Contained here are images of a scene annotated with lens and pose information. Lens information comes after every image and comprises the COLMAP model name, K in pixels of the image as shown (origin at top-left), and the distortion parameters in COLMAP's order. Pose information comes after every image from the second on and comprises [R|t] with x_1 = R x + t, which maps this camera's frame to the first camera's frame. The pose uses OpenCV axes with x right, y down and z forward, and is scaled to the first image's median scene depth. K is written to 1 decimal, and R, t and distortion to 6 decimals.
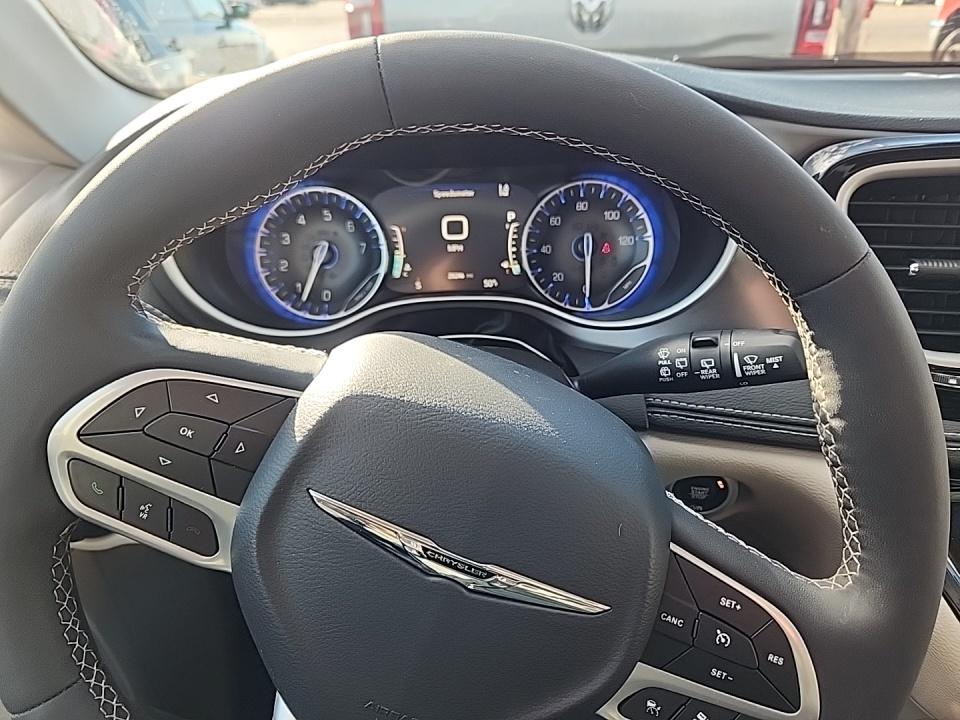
lens RADIAL K [[641.0, 0, 480.0], [0, 641.0, 360.0], [0, 0, 1]] dist [0.005310, -0.030618]
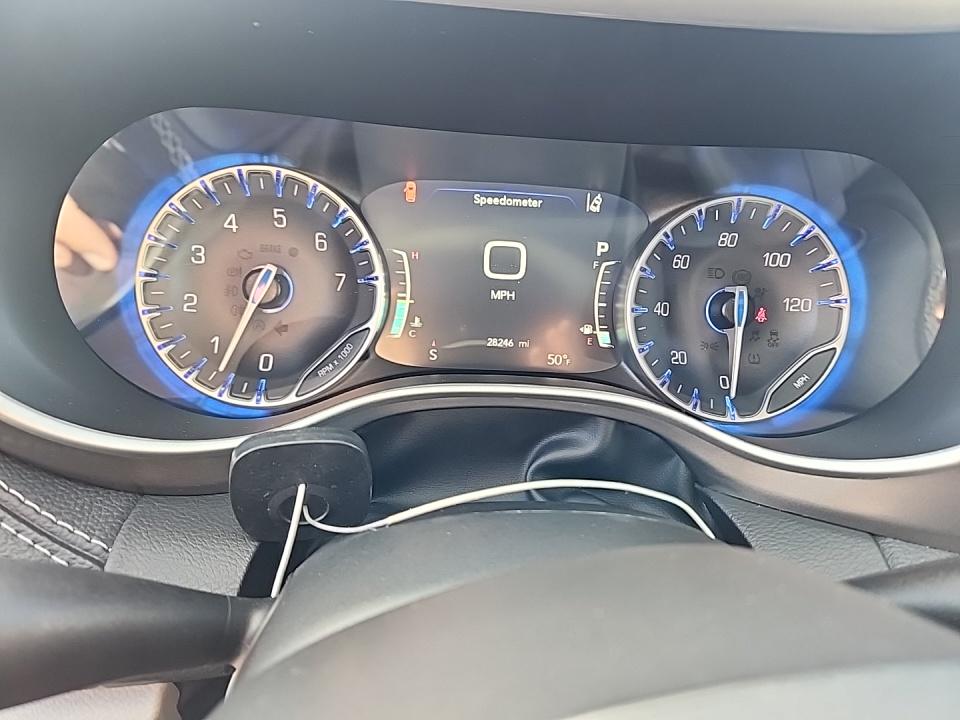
lens RADIAL K [[641.0, 0, 480.0], [0, 641.0, 360.0], [0, 0, 1]] dist [0.005310, -0.030618]
pose [[0.994326, 0.067678, 0.082072, -0.104995], [-0.060705, 0.994559, -0.084665, -0.069239], [-0.087356, 0.079202, 0.993024, 0.452110]]
